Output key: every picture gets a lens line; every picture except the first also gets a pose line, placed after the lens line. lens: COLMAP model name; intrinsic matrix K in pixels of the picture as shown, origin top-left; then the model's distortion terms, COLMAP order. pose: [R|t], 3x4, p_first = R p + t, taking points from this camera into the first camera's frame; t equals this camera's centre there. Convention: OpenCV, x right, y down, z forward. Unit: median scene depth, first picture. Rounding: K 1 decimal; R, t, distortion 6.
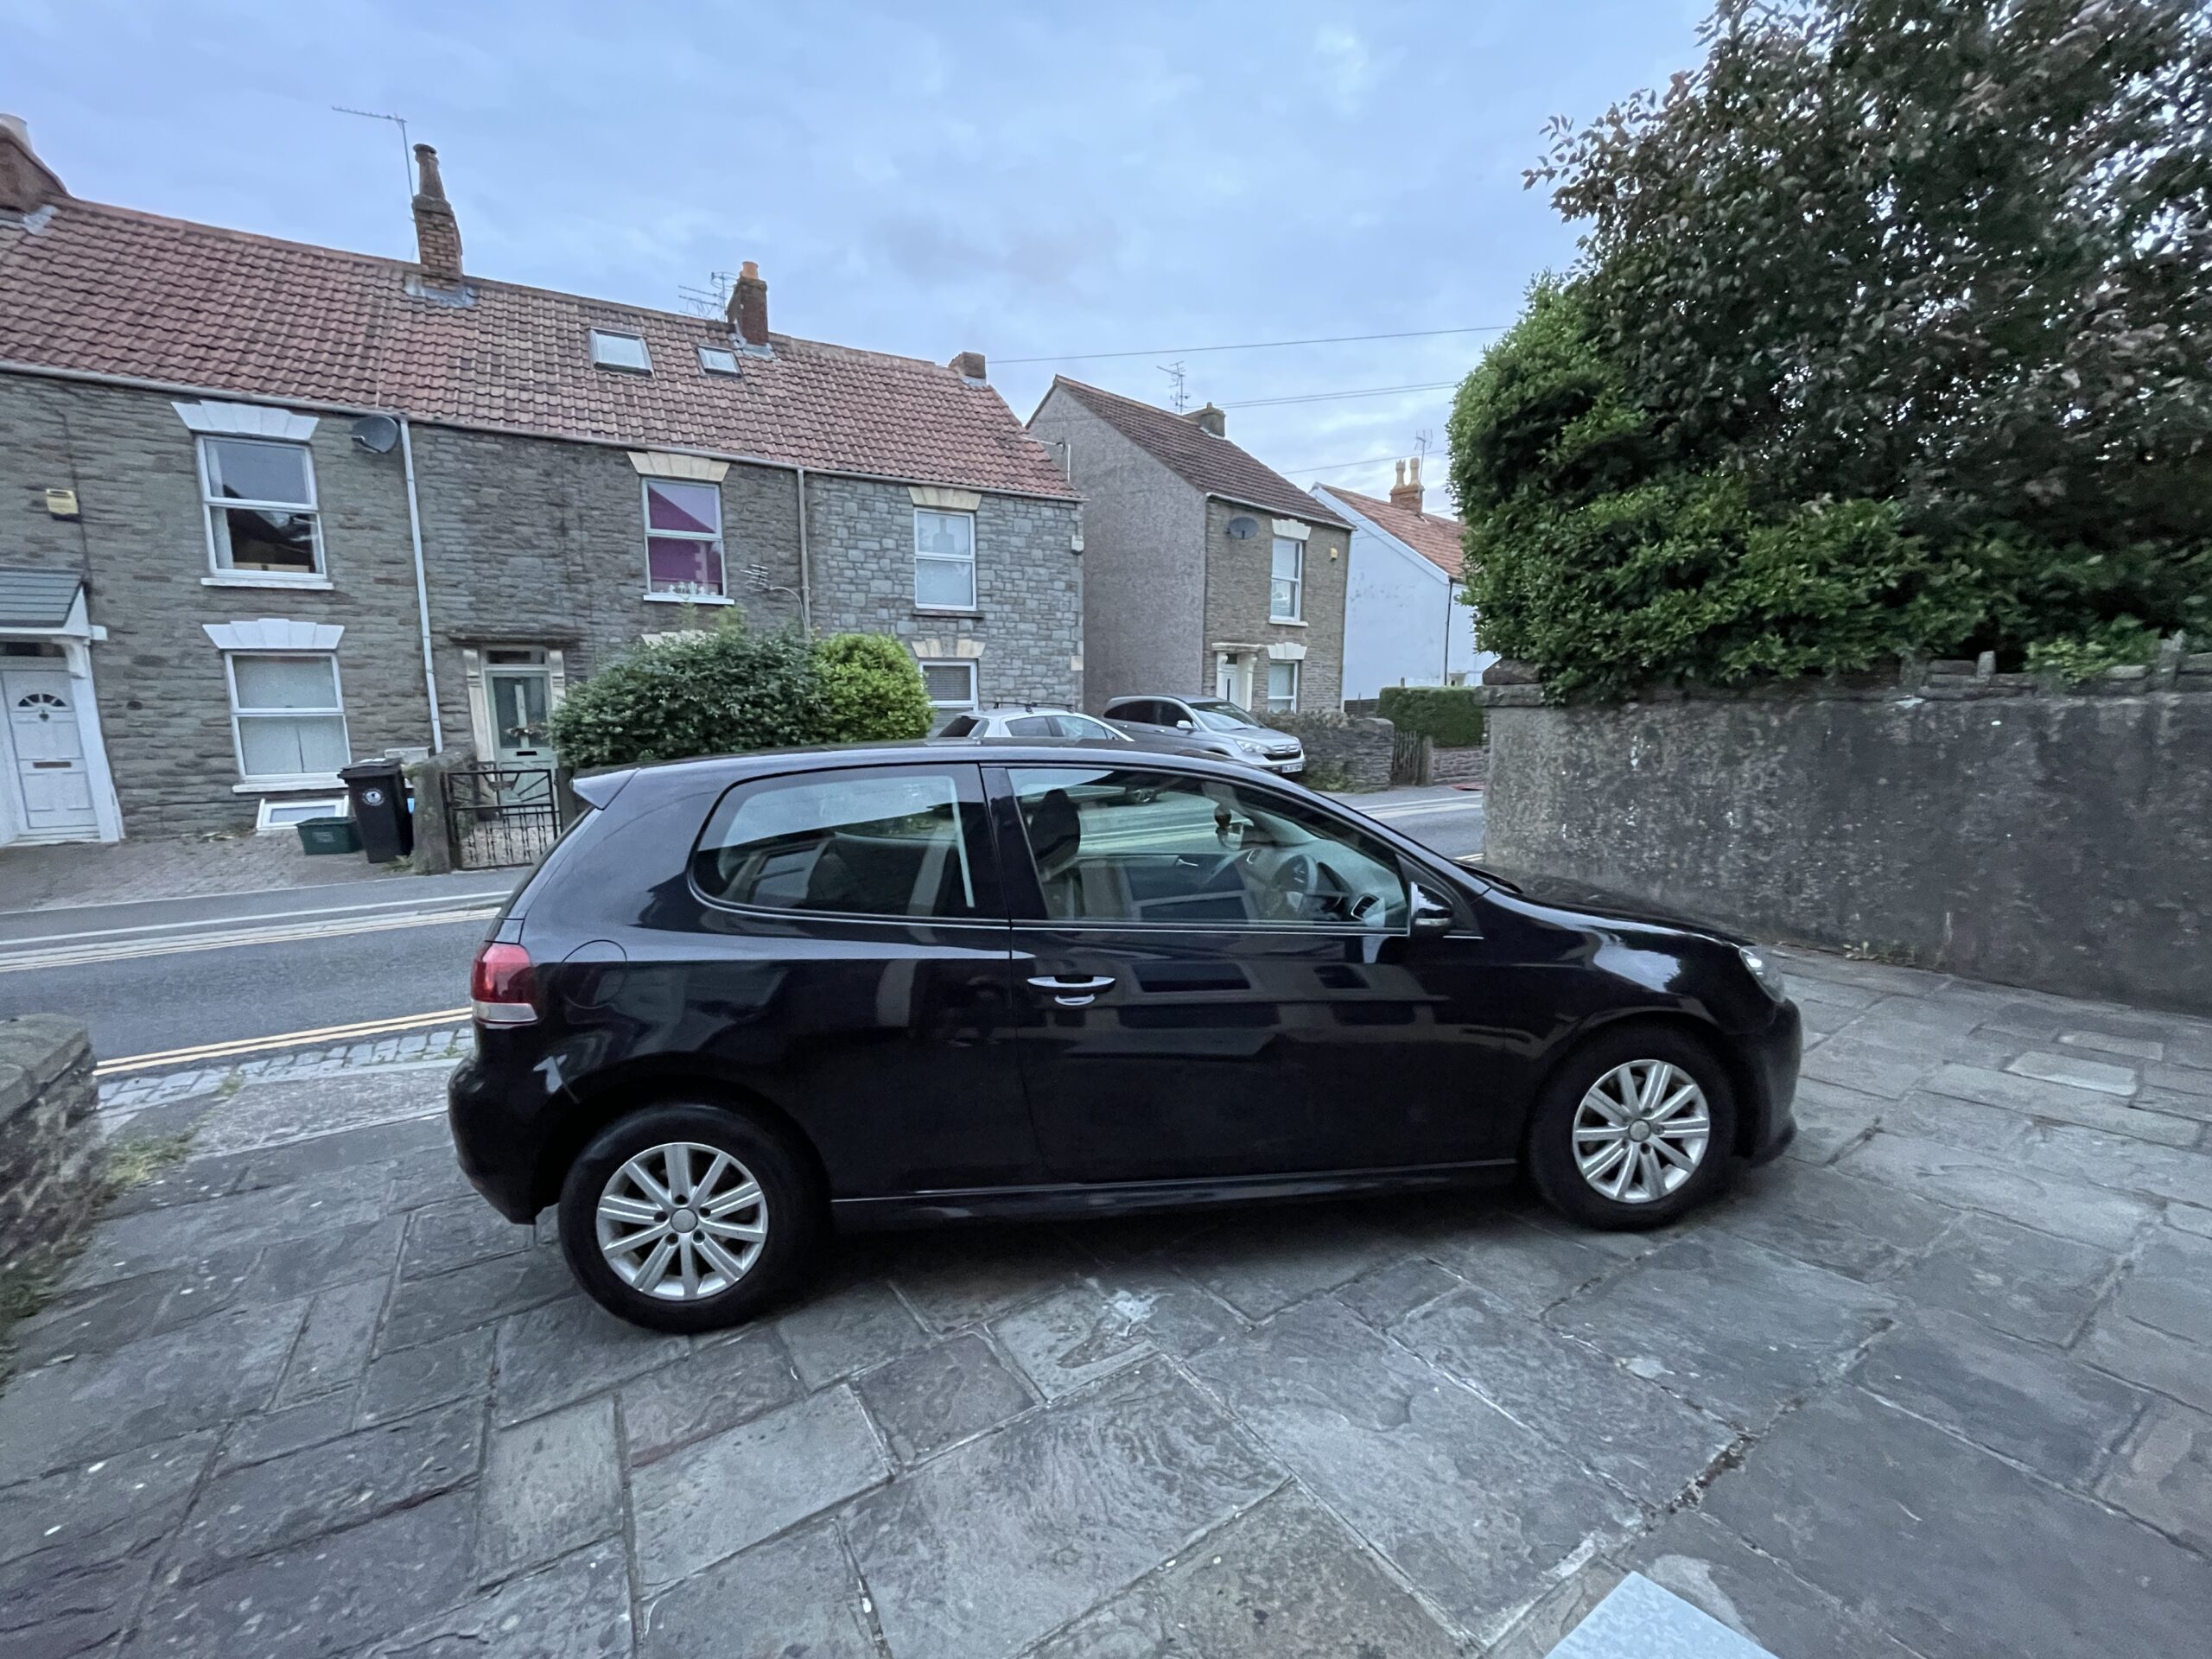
lens RADIAL K [[891.5, 0, 1100.8], [0, 891.5, 829.5], [0, 0, 1]] dist [-0.006383, 0.000918]
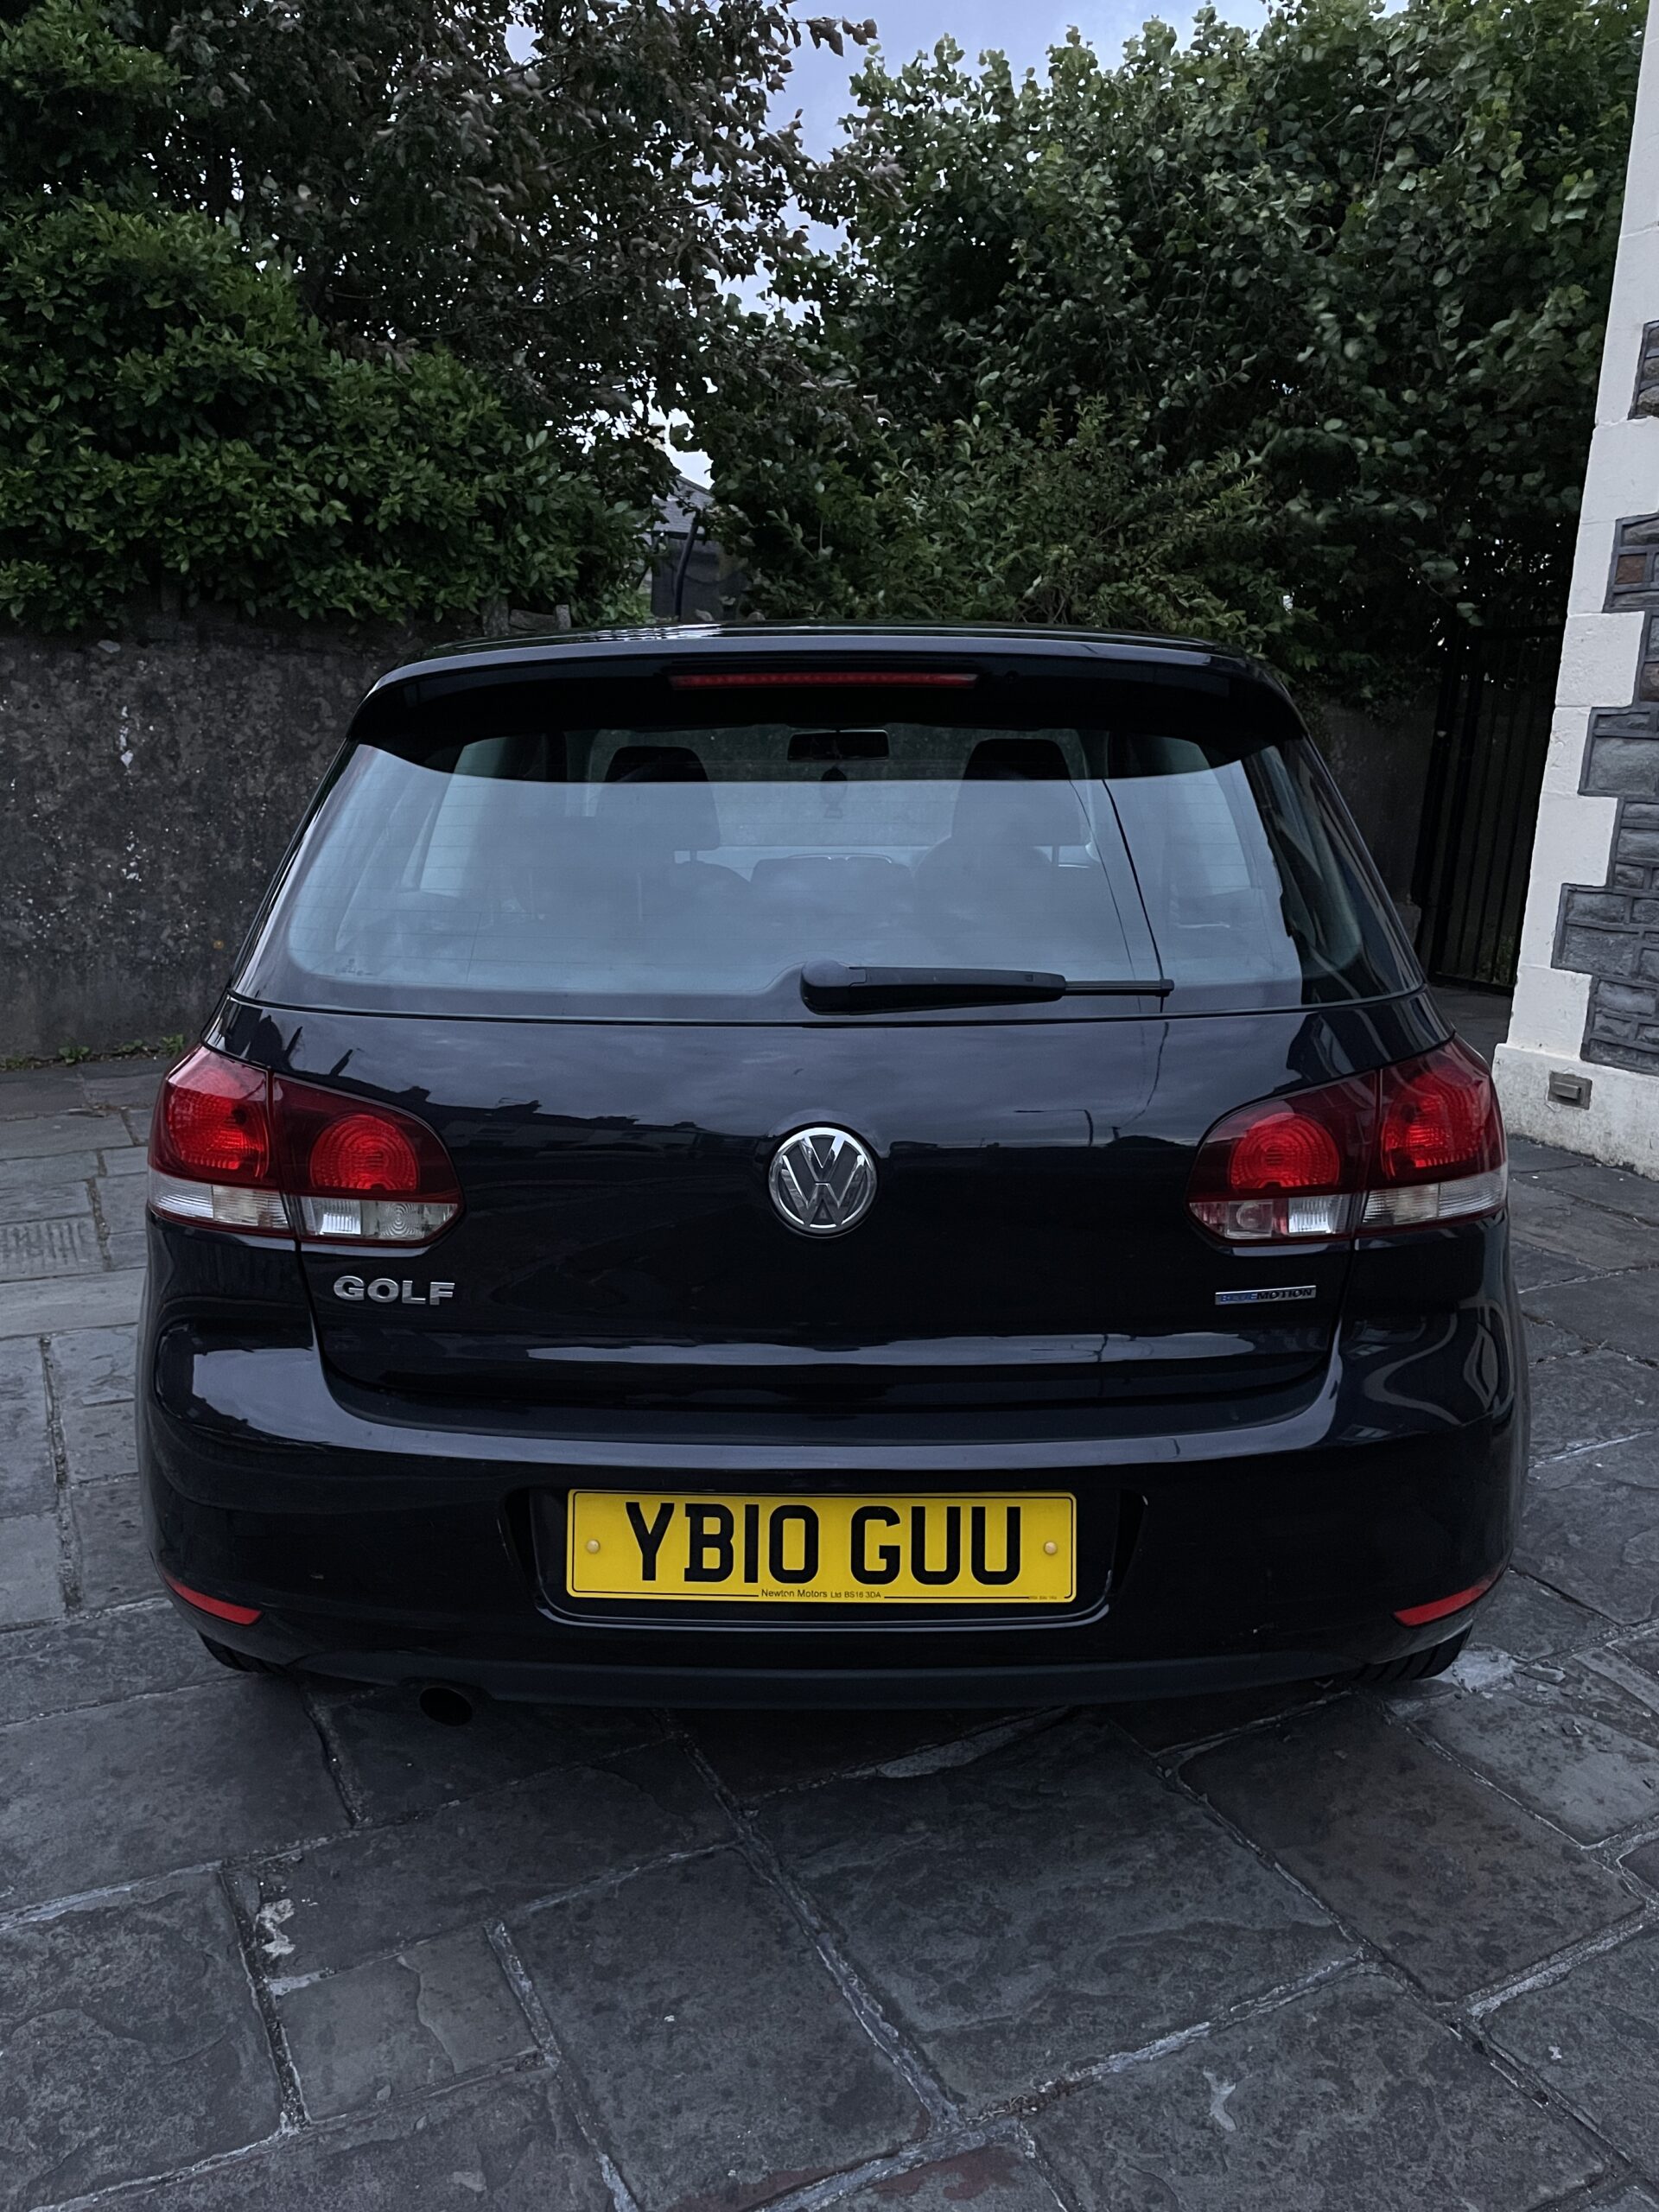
lens RADIAL K [[1682.6, 0, 829.2], [0, 1682.6, 1118.4], [0, 0, 1]] dist [0.089162, -0.116313]
pose [[0.109529, -0.199773, 0.973701, -0.491941], [0.099754, 0.976859, 0.189199, -0.022070], [-0.988965, 0.076408, 0.126922, 0.619702]]
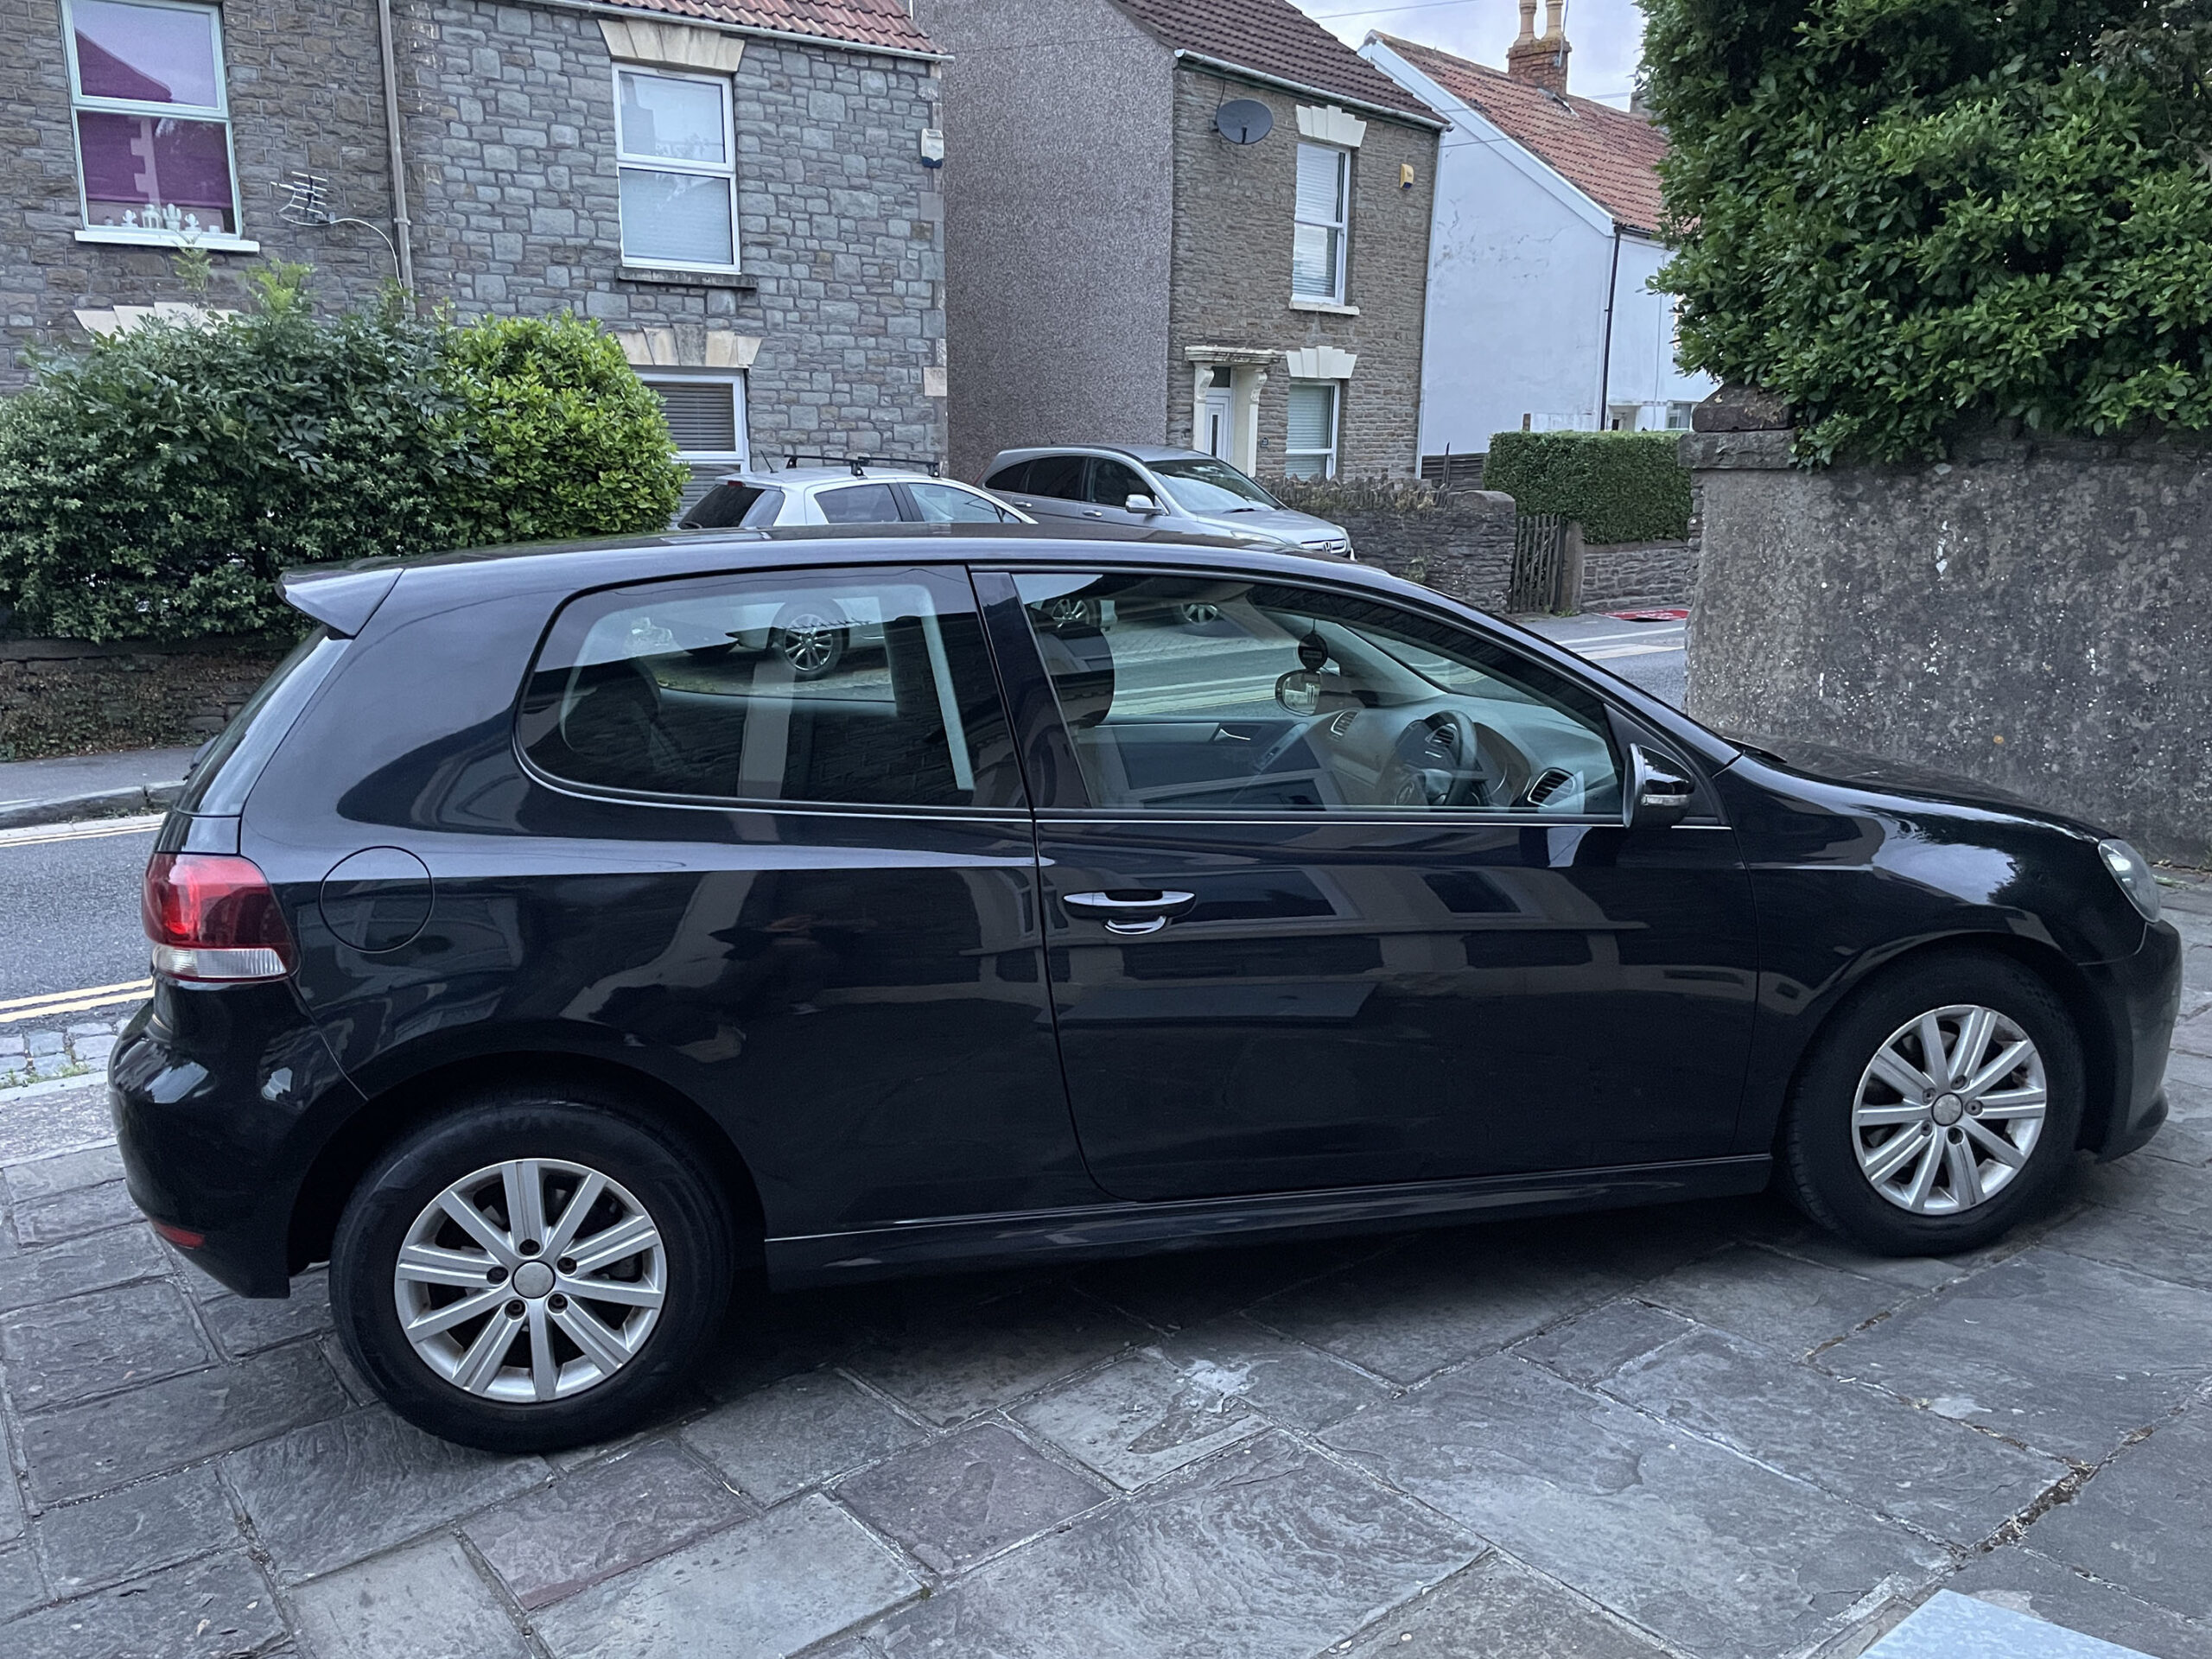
lens RADIAL K [[1682.6, 0, 1115.9], [0, 1682.6, 841.2], [0, 0, 1]] dist [0.089162, -0.116313]
pose [[0.994992, -0.014781, 0.098851, -0.082059], [0.006635, 0.996591, 0.082233, 0.012763], [-0.099730, -0.081165, 0.991699, -0.115456]]
